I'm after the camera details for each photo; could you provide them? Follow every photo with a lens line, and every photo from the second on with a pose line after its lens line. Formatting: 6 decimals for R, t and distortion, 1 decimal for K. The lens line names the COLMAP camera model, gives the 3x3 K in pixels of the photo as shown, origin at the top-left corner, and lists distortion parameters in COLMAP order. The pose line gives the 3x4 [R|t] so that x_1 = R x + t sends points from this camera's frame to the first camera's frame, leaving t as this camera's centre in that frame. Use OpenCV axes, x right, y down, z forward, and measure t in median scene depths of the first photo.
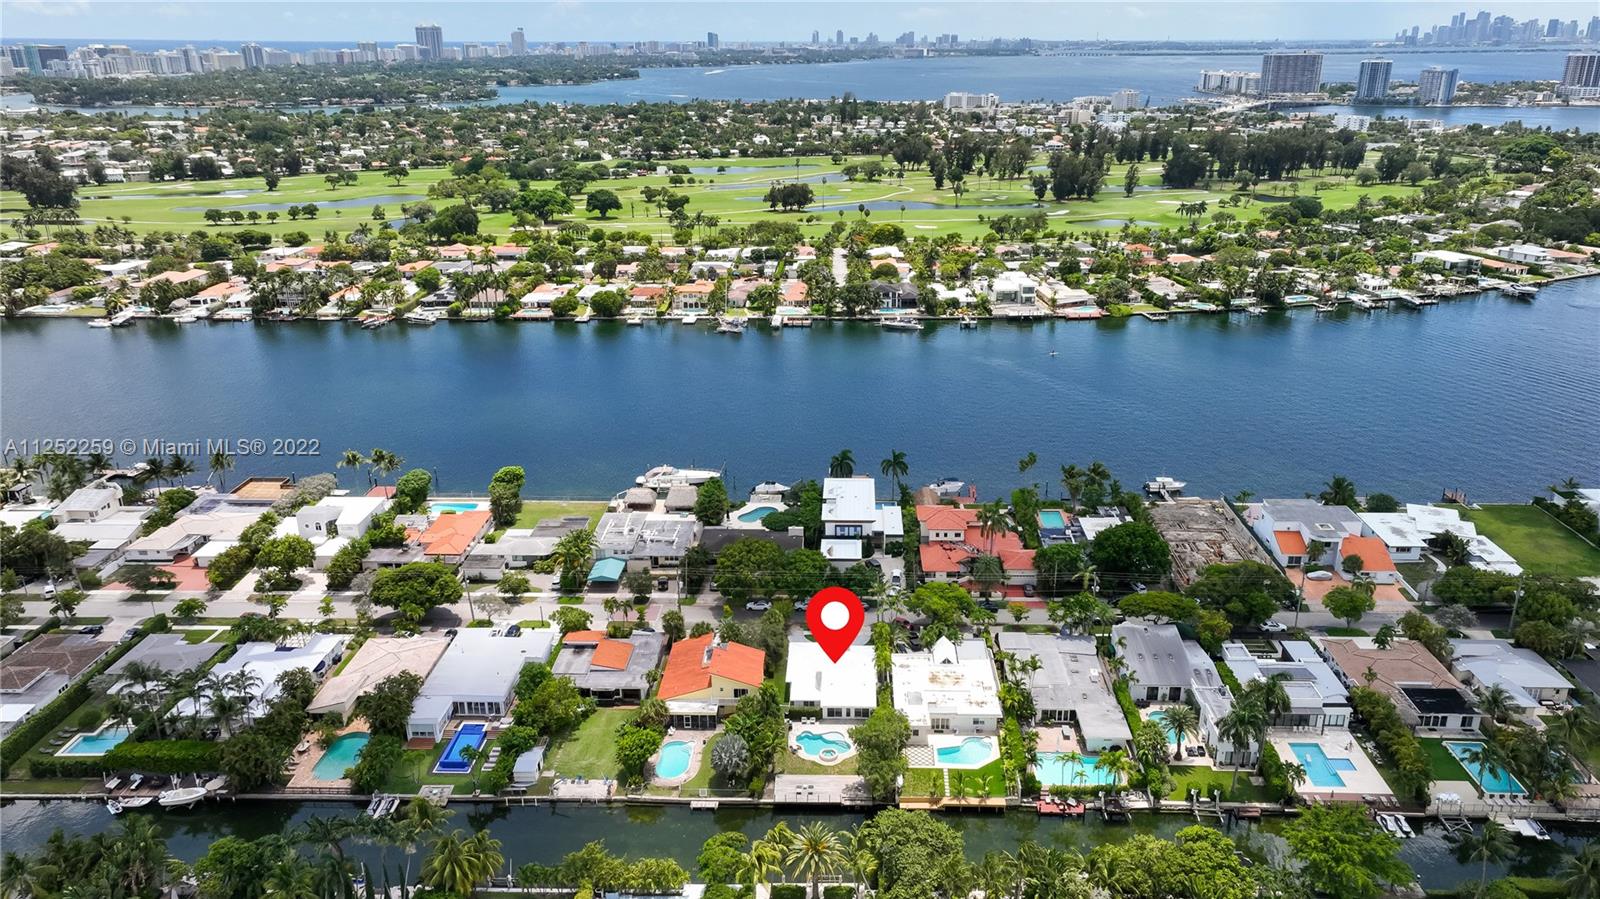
lens RADIAL K [[1123.0, 0, 800.0], [0, 1123.0, 449.5], [0, 0, 1]] dist [0.002568, 0.044629]
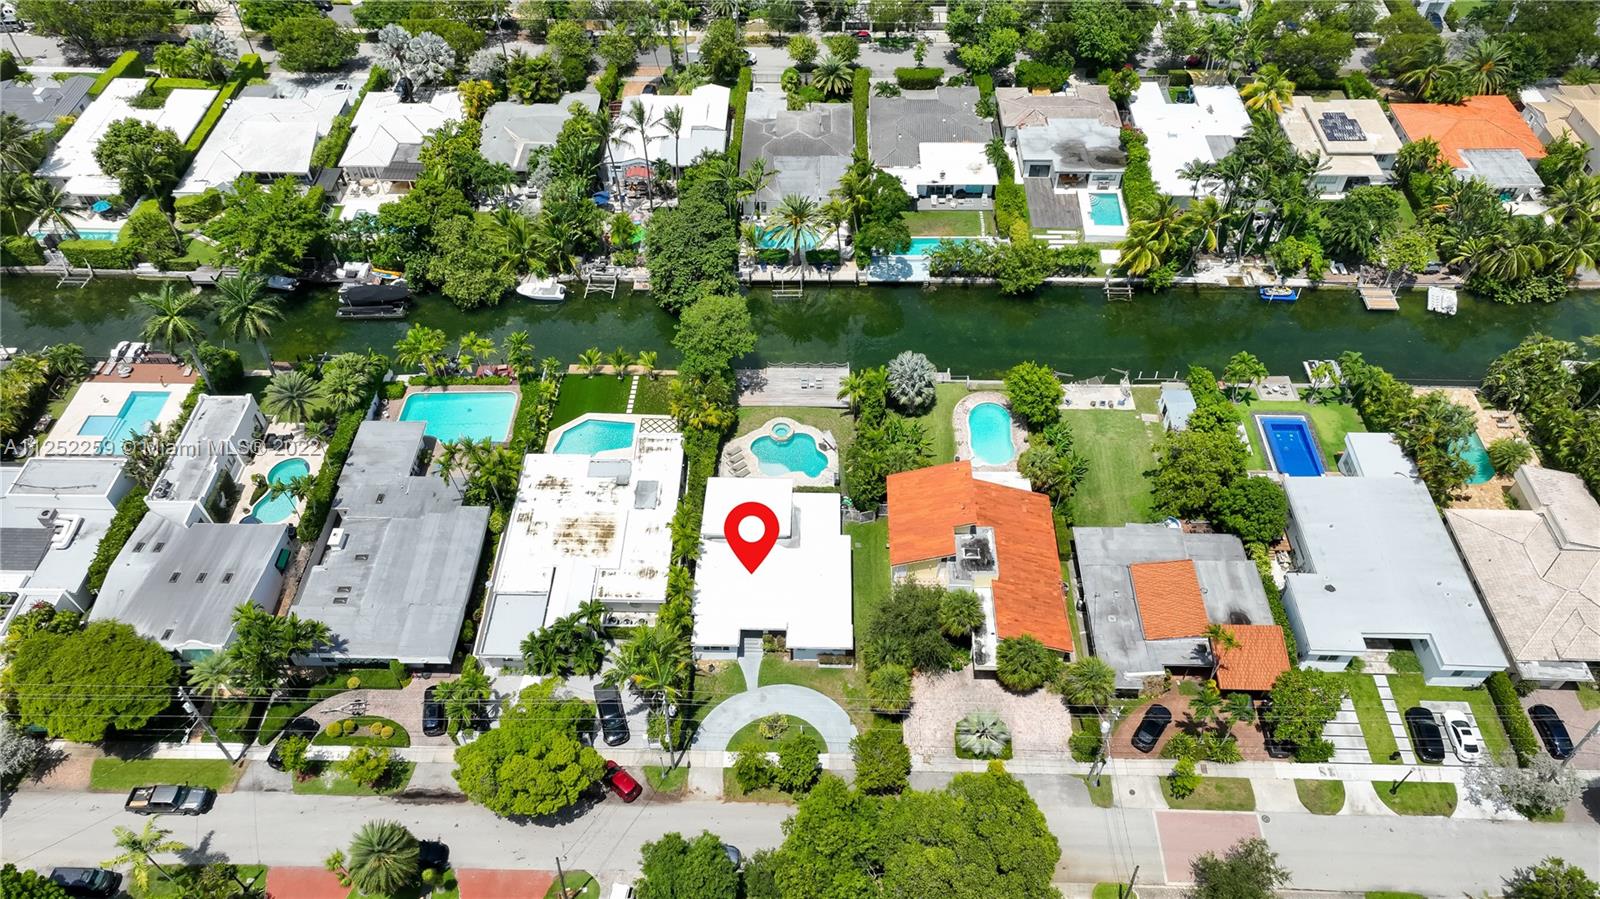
lens RADIAL K [[1123.0, 0, 800.0], [0, 1123.0, 449.5], [0, 0, 1]] dist [0.002568, 0.044629]
pose [[-0.999683, 0.024562, -0.005557, 0.014852], [0.003722, 0.362377, 0.932024, -0.338225], [0.024906, 0.931708, -0.362353, 1.055060]]
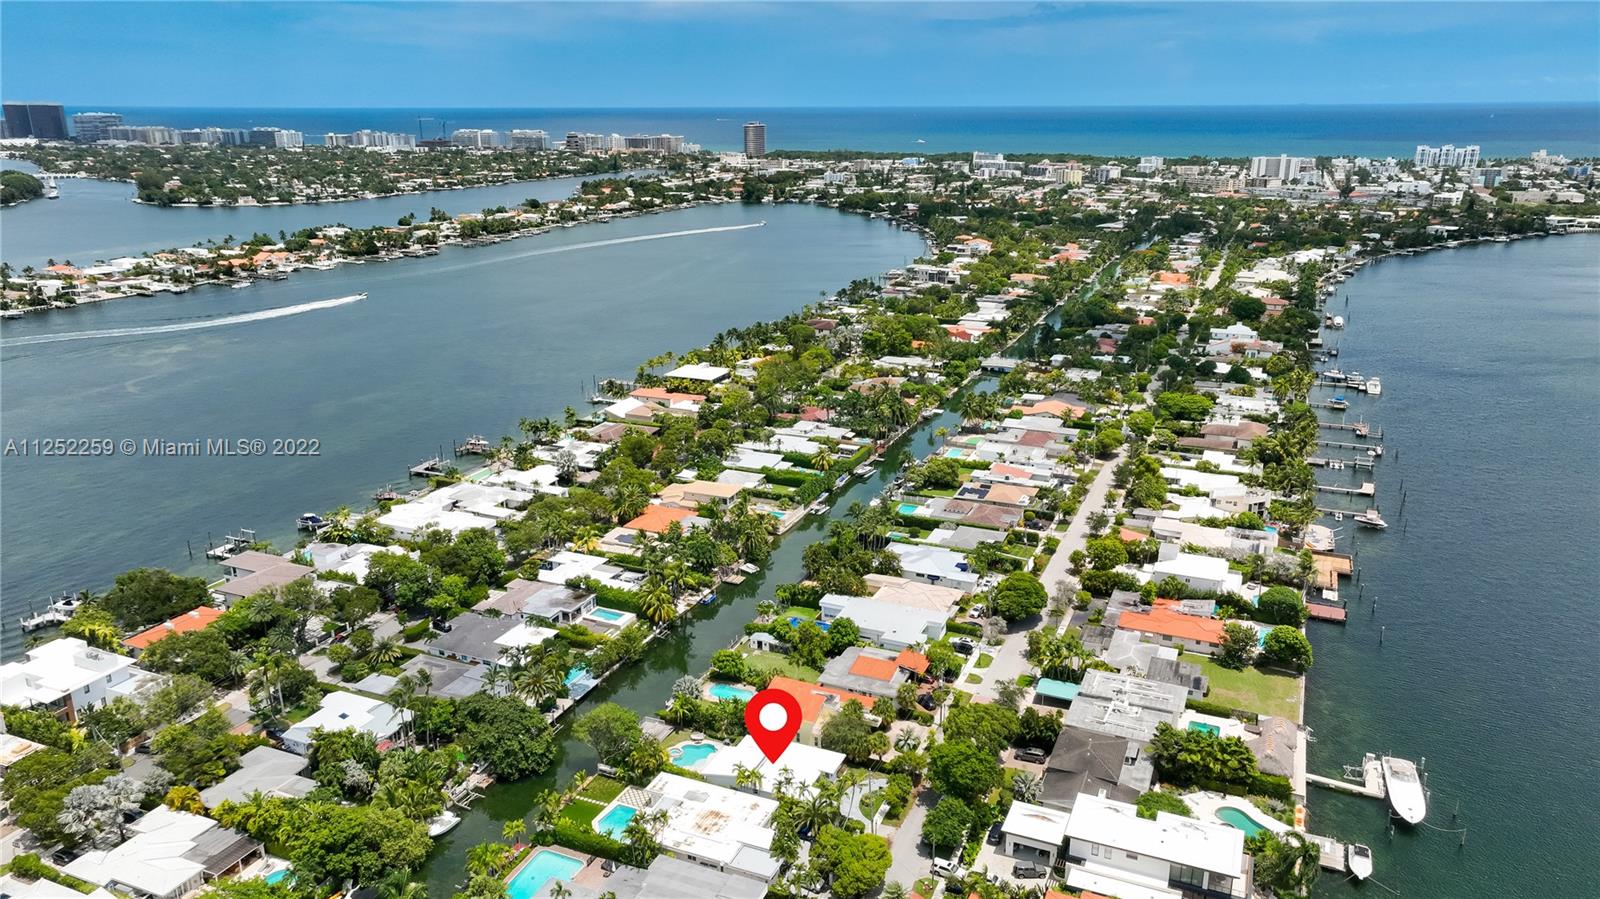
lens RADIAL K [[1123.0, 0, 800.0], [0, 1123.0, 449.5], [0, 0, 1]] dist [0.002568, 0.044629]
pose [[-0.357380, 0.285470, -0.889262, 0.769684], [-0.321363, 0.856416, 0.404076, -0.421361], [0.876930, 0.430185, -0.214326, 1.013527]]
